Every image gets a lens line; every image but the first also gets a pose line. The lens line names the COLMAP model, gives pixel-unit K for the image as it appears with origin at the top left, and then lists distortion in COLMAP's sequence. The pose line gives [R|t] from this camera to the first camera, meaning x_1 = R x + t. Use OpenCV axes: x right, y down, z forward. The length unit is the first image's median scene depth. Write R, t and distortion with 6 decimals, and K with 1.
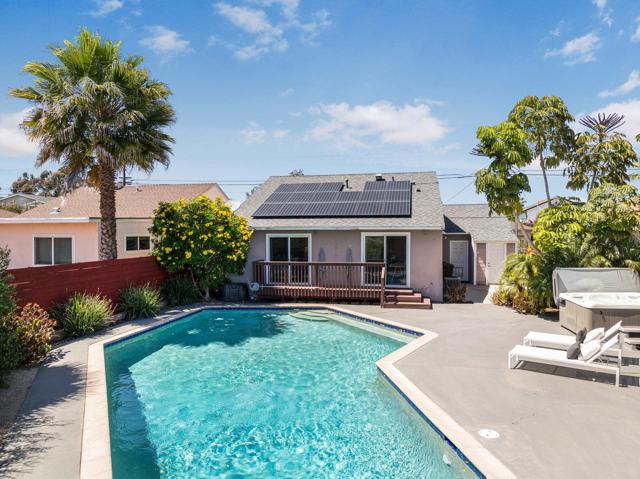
lens RADIAL K [[476.5, 0, 320.0], [0, 476.5, 239.5], [0, 0, 1]] dist [-0.009337, 0.001730]
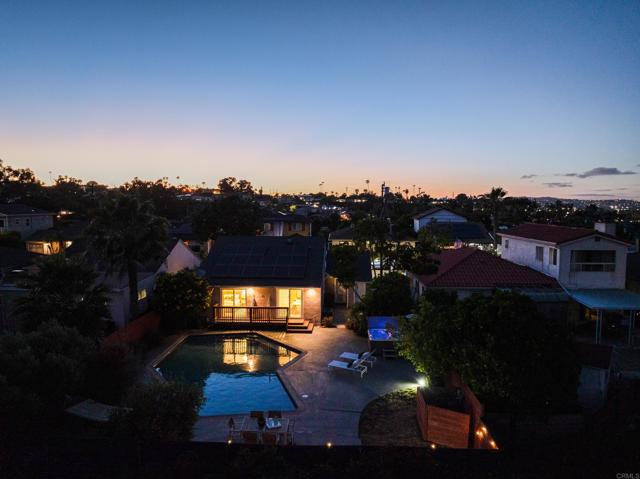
lens RADIAL K [[478.6, 0, 308.5], [0, 478.6, 239.1], [0, 0, 1]] dist [-0.000018, 0.000514]
pose [[0.991964, -0.012912, 0.125863, -0.012049], [0.005952, 0.998440, 0.055521, -0.318319], [-0.126384, -0.054326, 0.990493, -0.824056]]
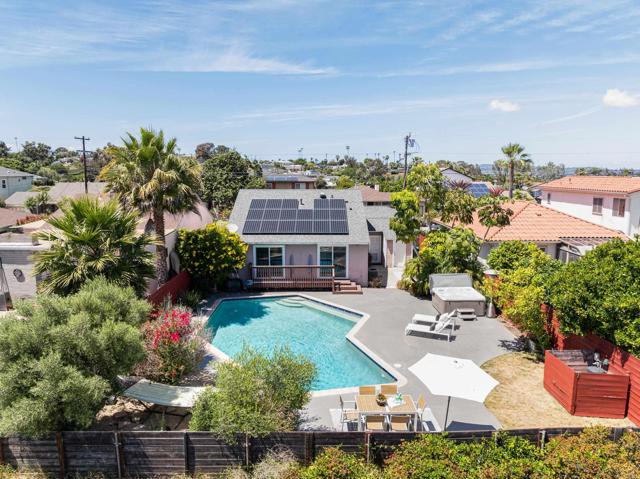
lens RADIAL K [[476.5, 0, 320.0], [0, 476.5, 239.5], [0, 0, 1]] dist [-0.009337, 0.001730]
pose [[0.981008, -0.031789, 0.191345, -0.219791], [0.007648, 0.992051, 0.125606, -0.246814], [-0.193817, -0.121757, 0.973453, -0.559632]]
